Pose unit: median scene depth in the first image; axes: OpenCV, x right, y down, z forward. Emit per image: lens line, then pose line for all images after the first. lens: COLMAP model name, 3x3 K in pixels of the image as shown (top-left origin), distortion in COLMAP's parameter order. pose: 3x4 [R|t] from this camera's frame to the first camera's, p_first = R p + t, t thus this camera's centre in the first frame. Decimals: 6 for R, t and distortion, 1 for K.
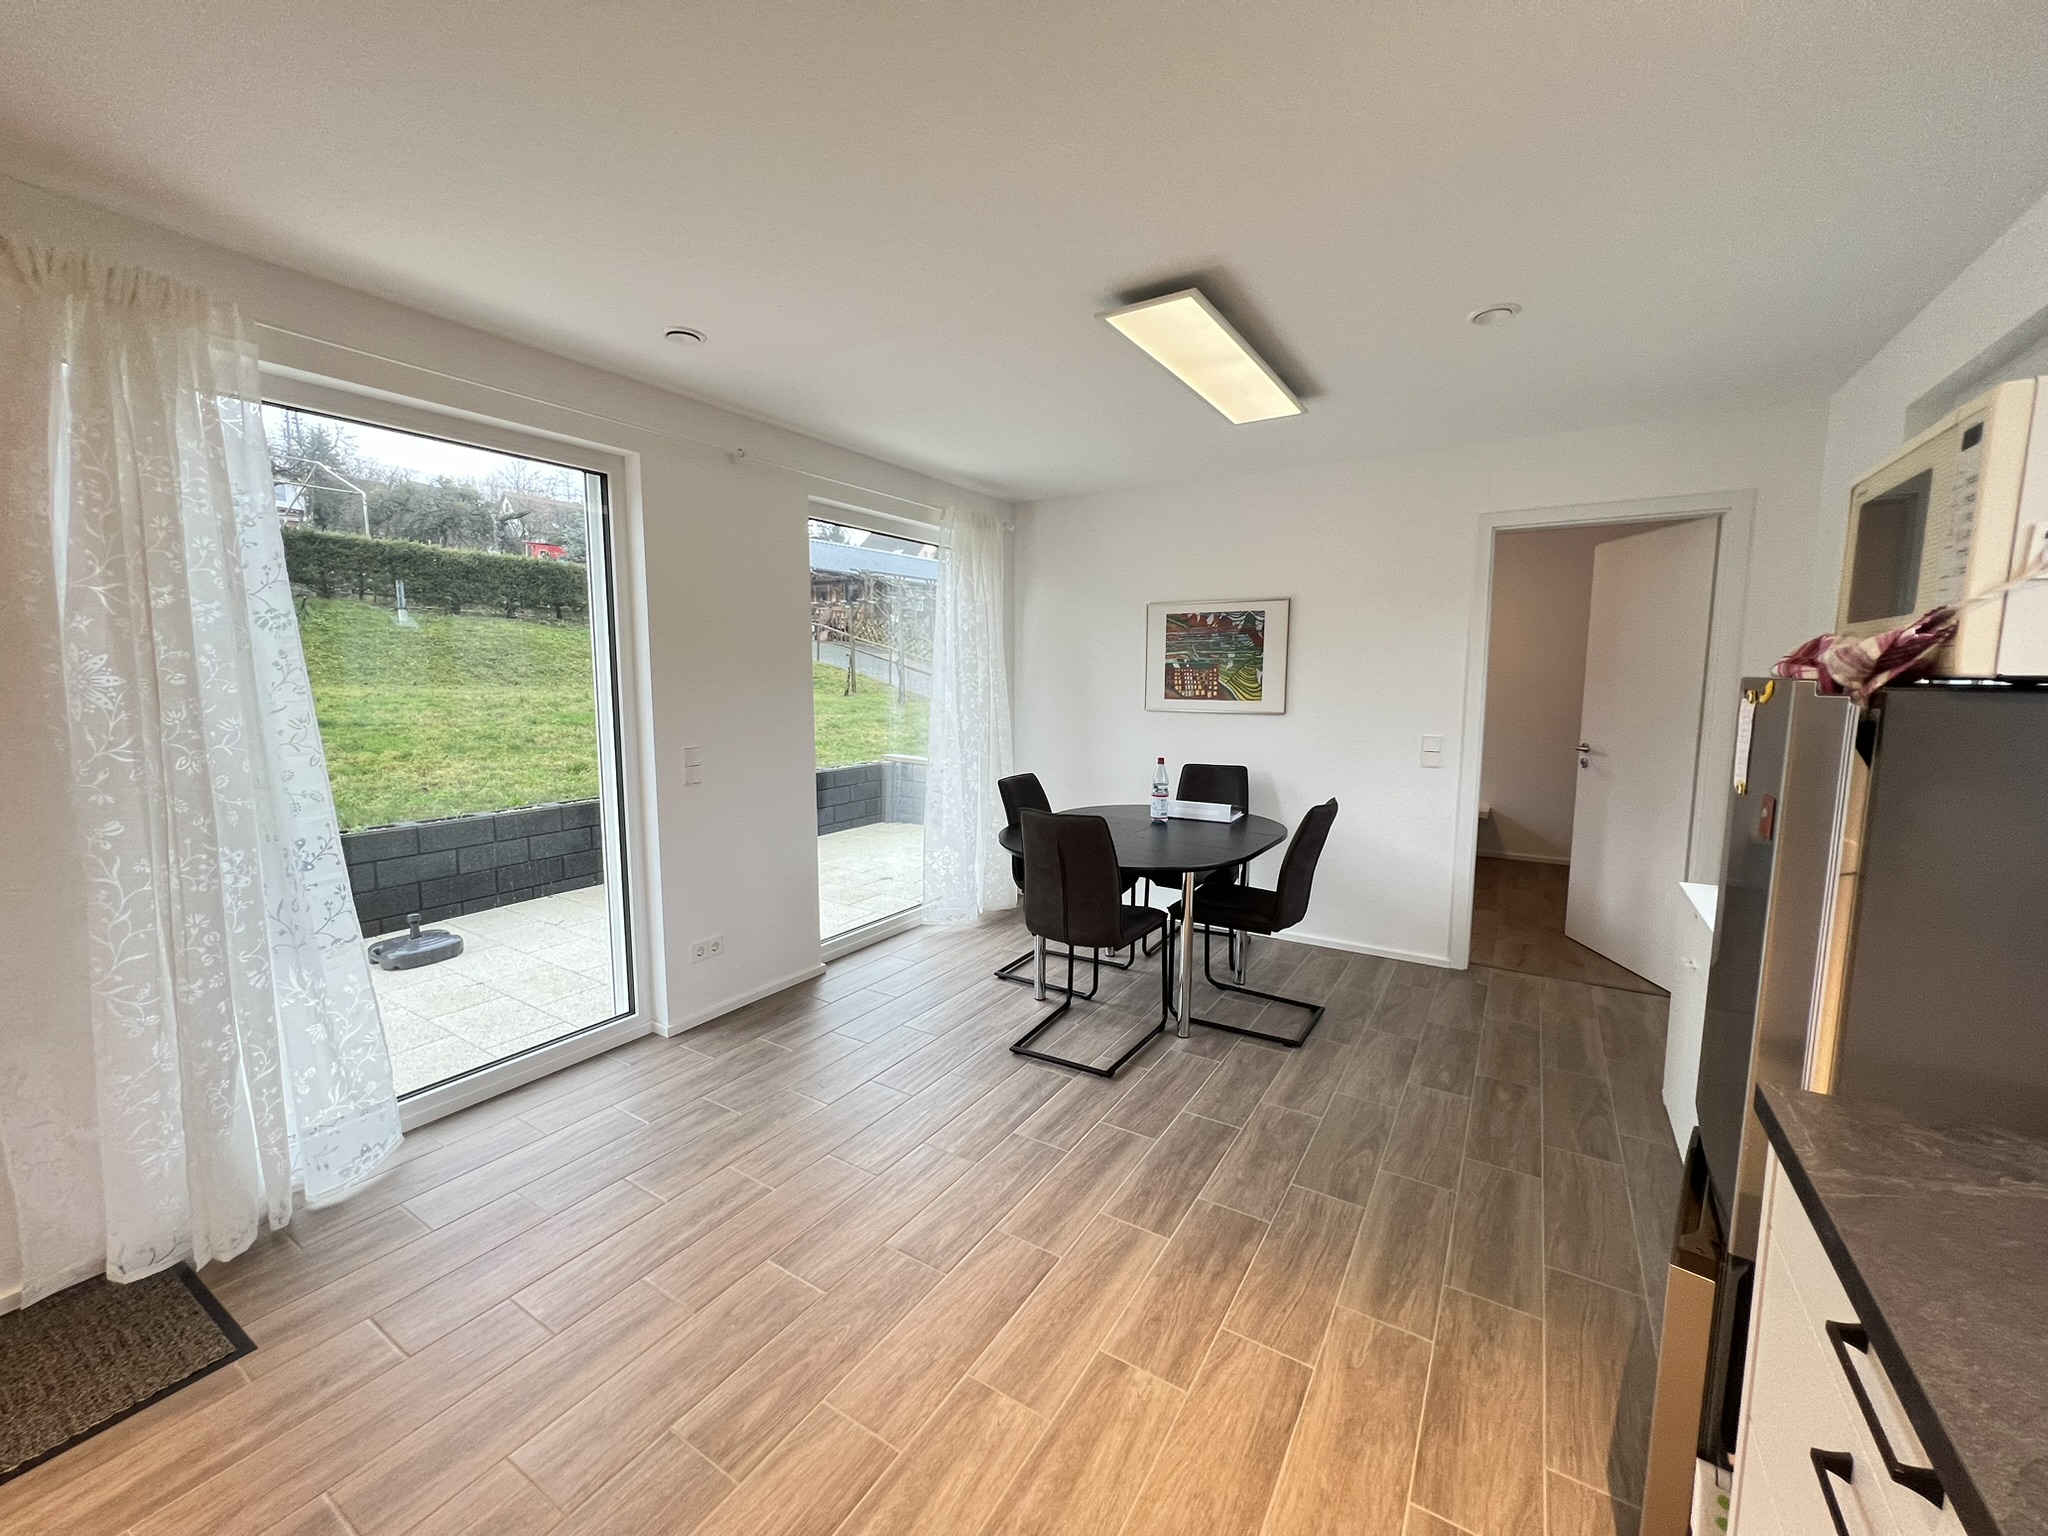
lens RADIAL K [[815.7, 0, 1019.3], [0, 815.7, 764.7], [0, 0, 1]] dist [-0.000770, -0.000254]
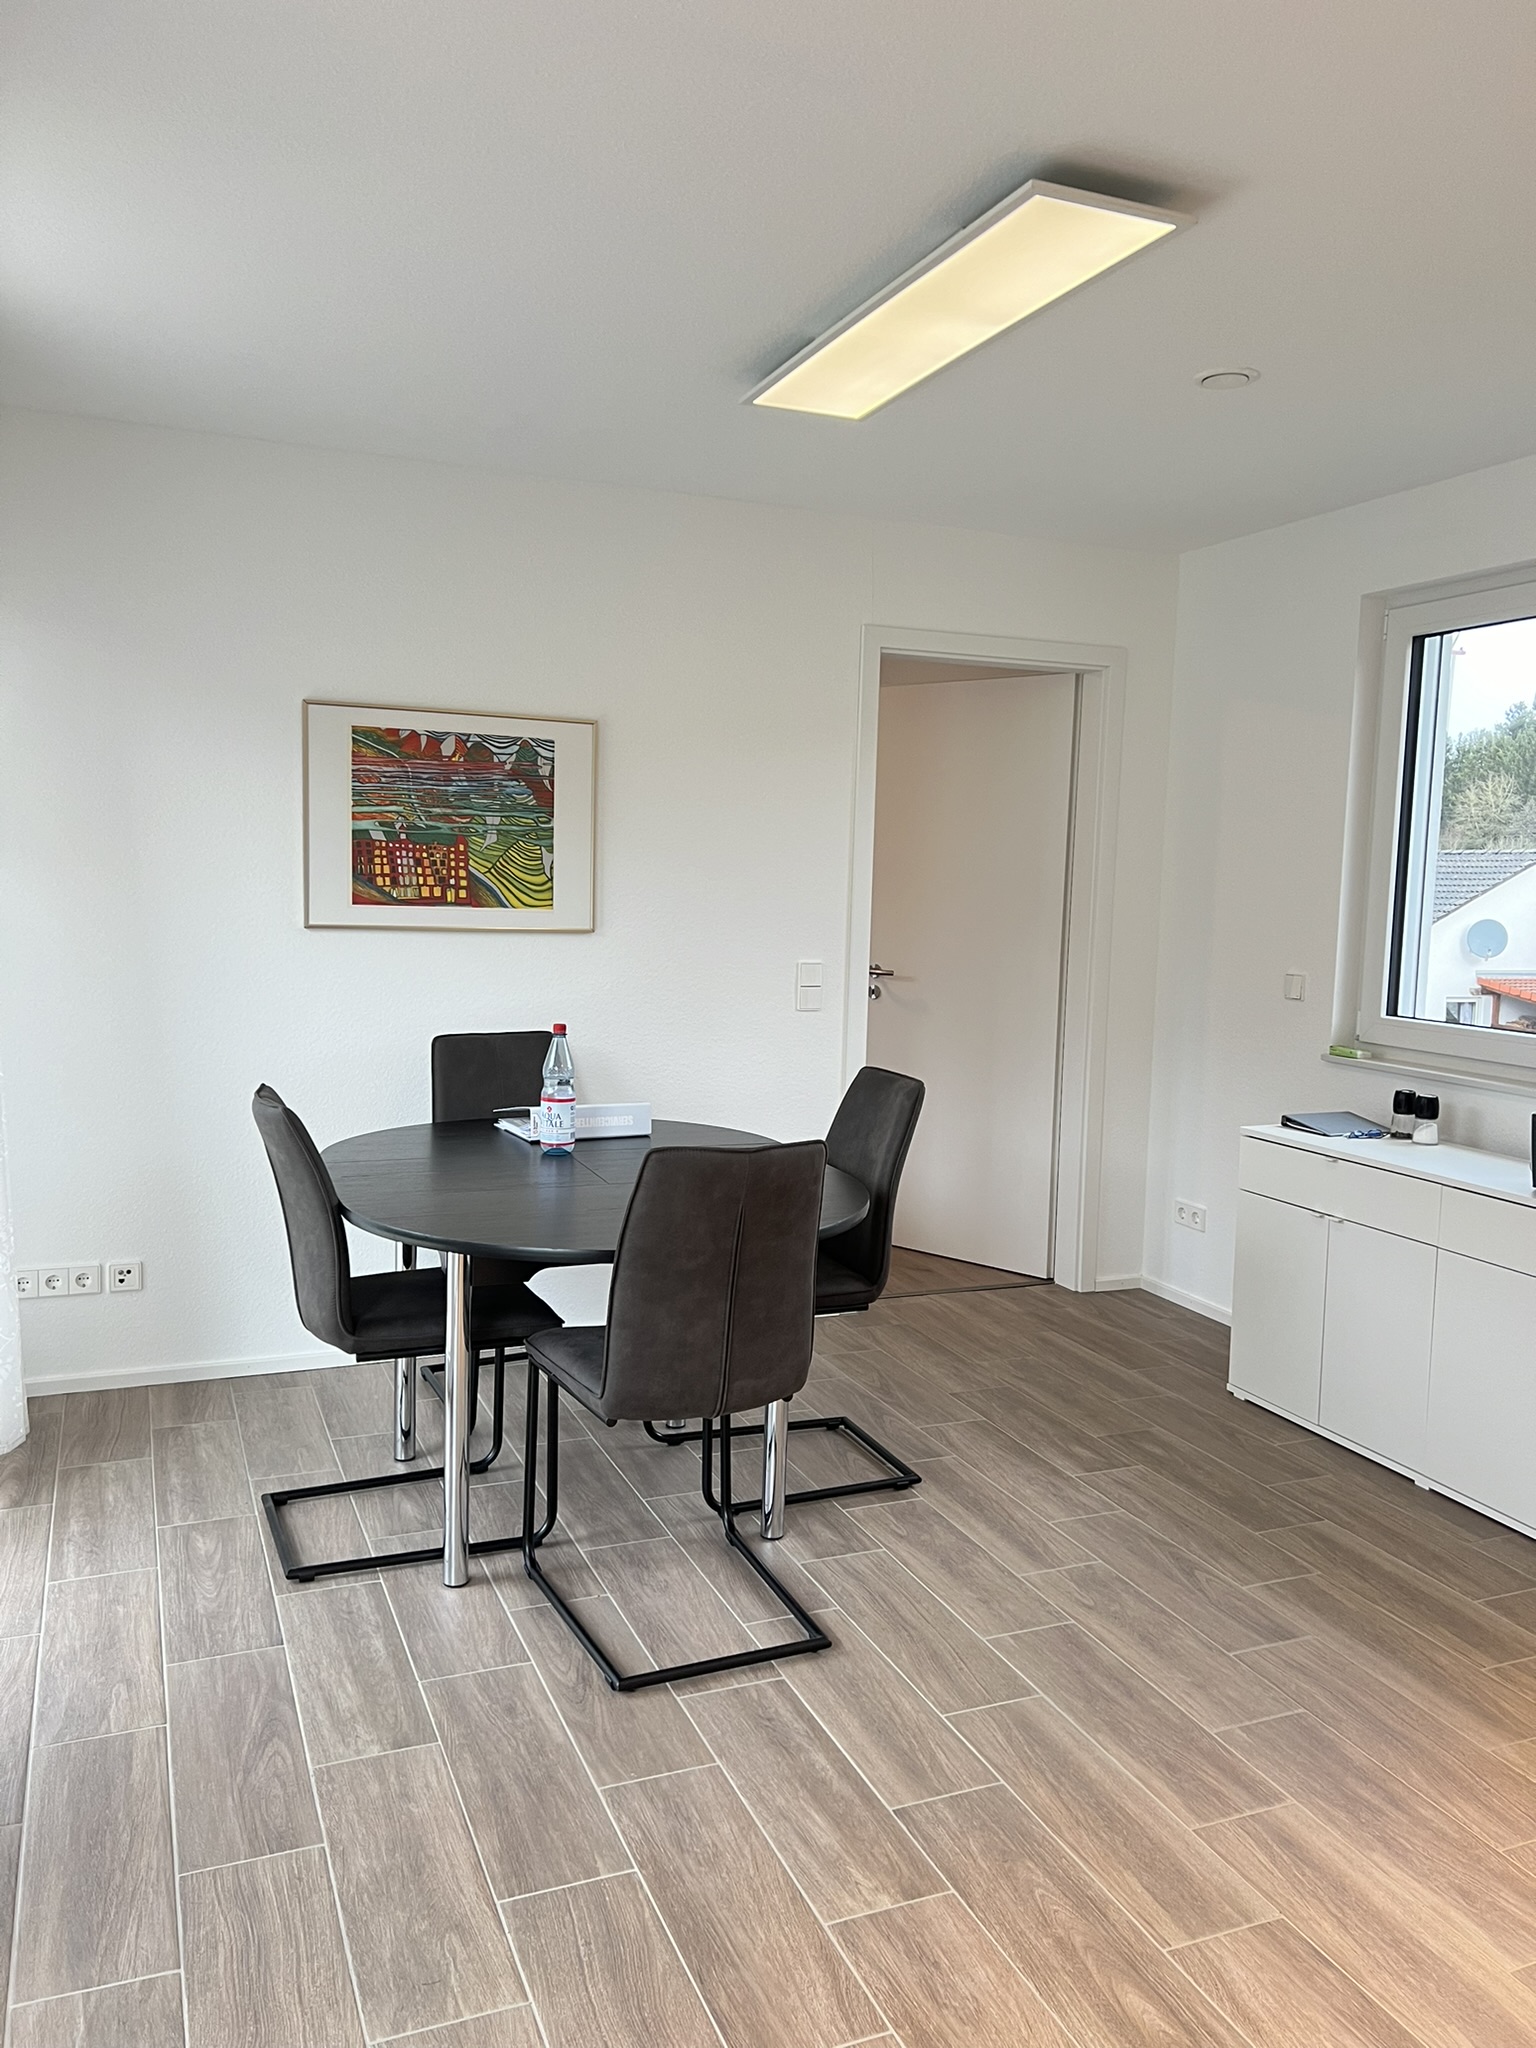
lens RADIAL K [[1530.7, 0, 773.0], [0, 1530.7, 1030.1], [0, 0, 1]] dist [0.071206, -0.083620]
pose [[0.571260, -0.074172, 0.817411, -0.683116], [0.064992, 0.996869, 0.045035, -0.051577], [-0.818192, 0.027399, 0.574292, 0.459343]]
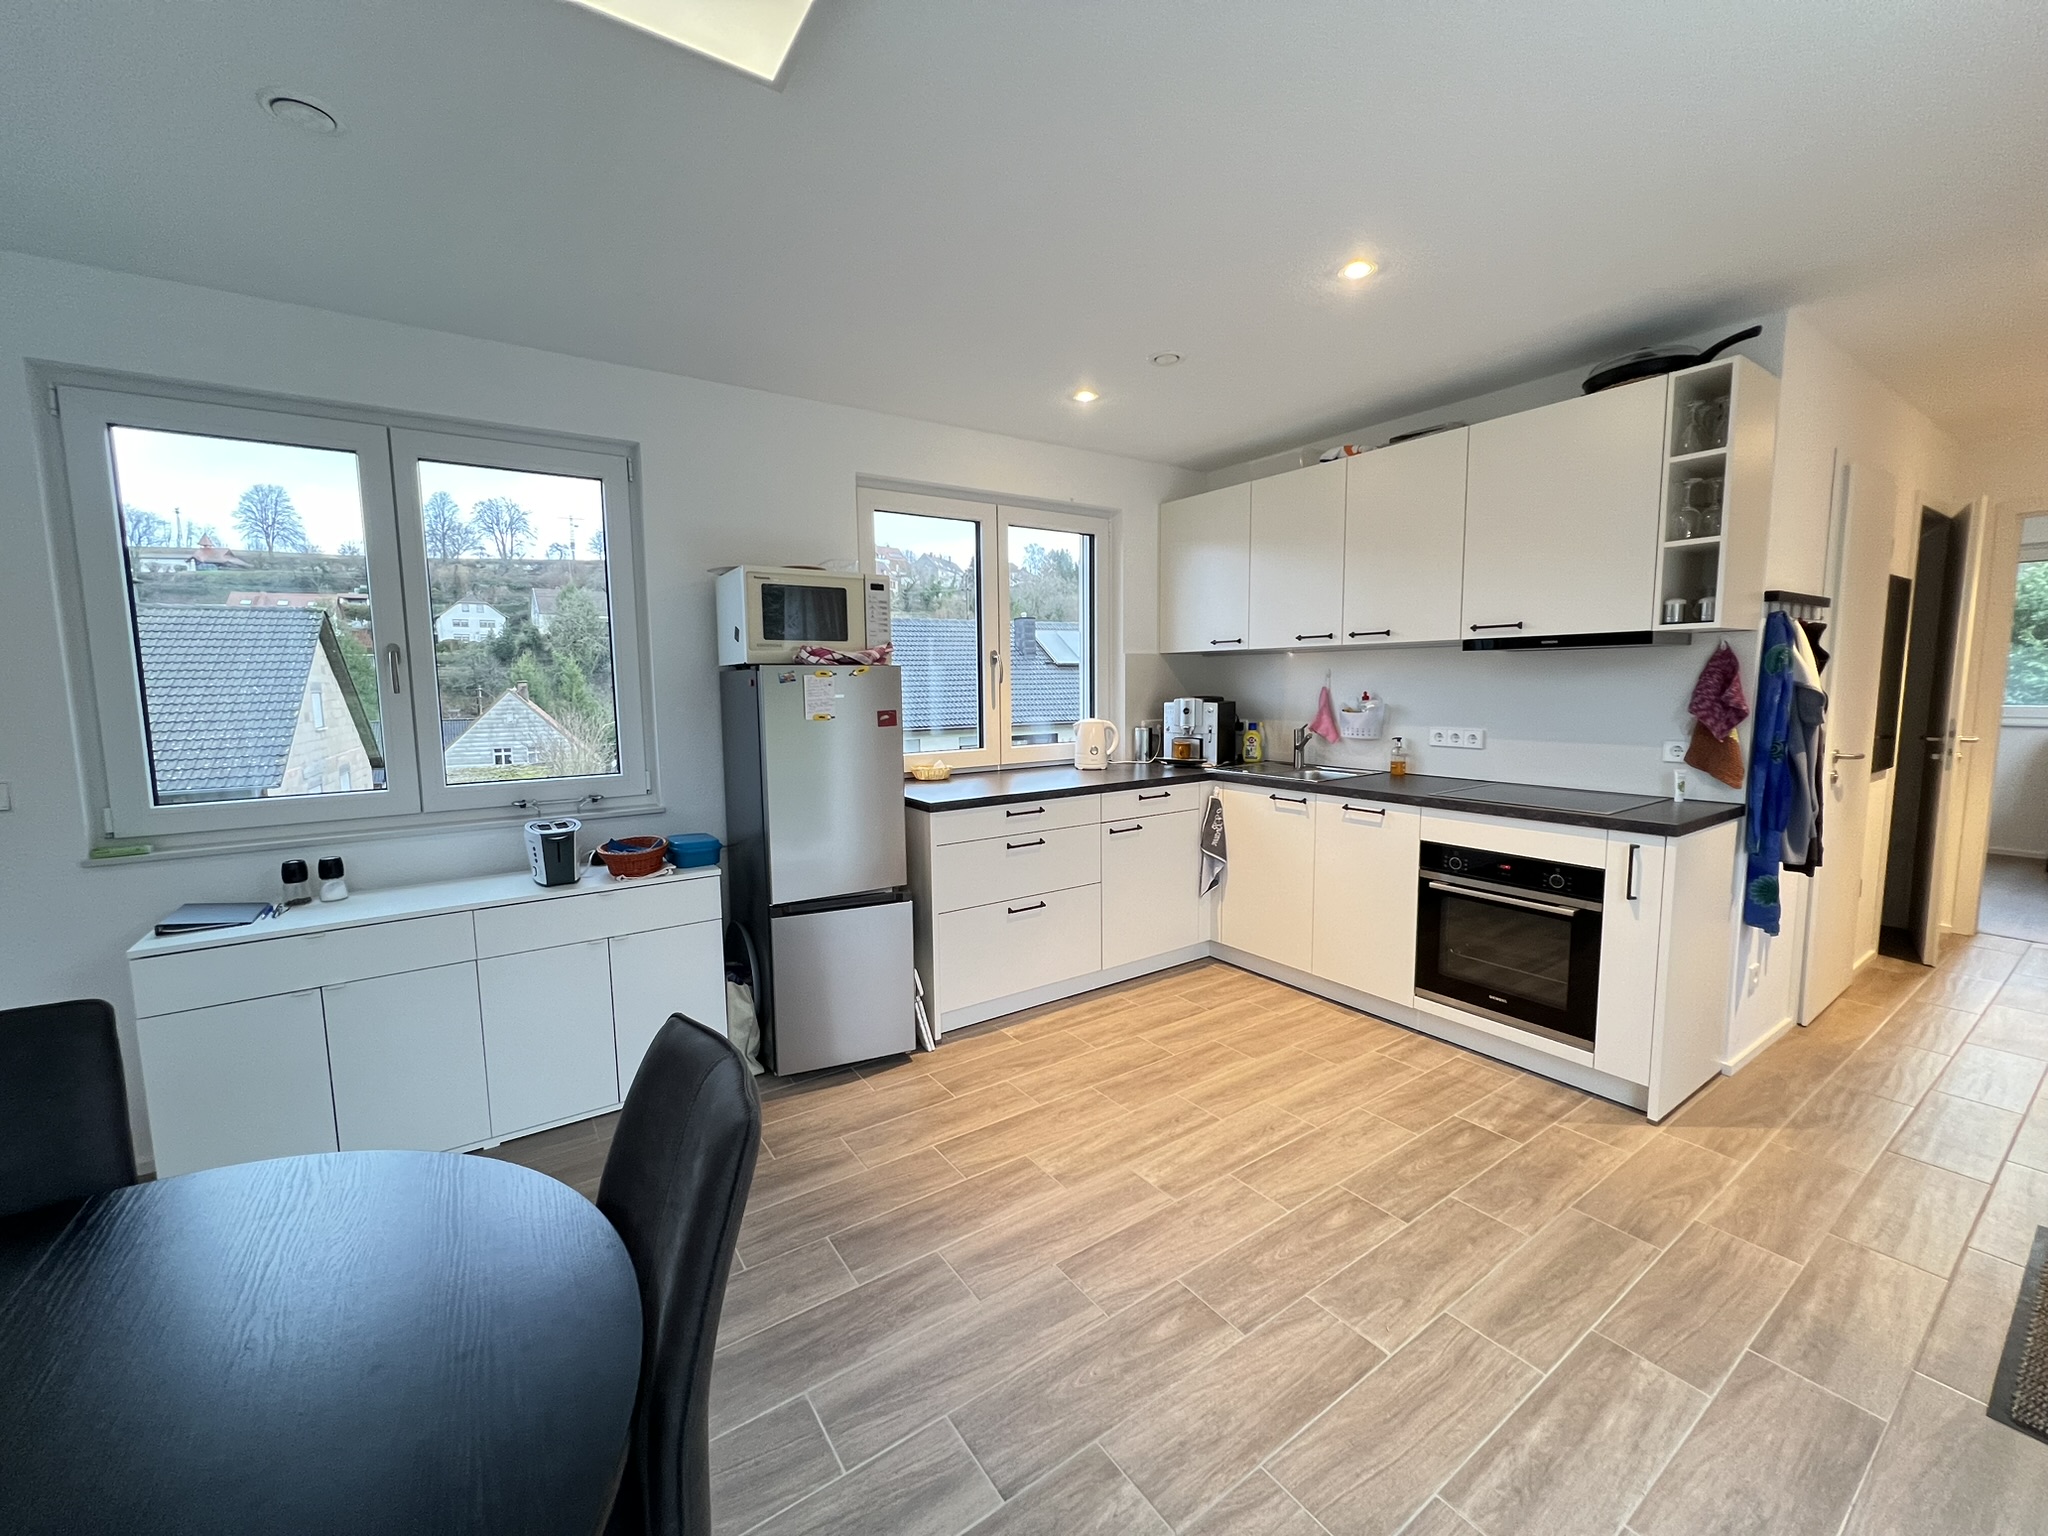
lens RADIAL K [[815.7, 0, 1019.3], [0, 815.7, 764.7], [0, 0, 1]] dist [-0.000770, -0.000254]
pose [[-0.918187, -0.029567, 0.395043, -0.189319], [0.056527, 0.977228, 0.204524, -0.115026], [-0.392094, 0.210122, -0.895606, 1.222819]]
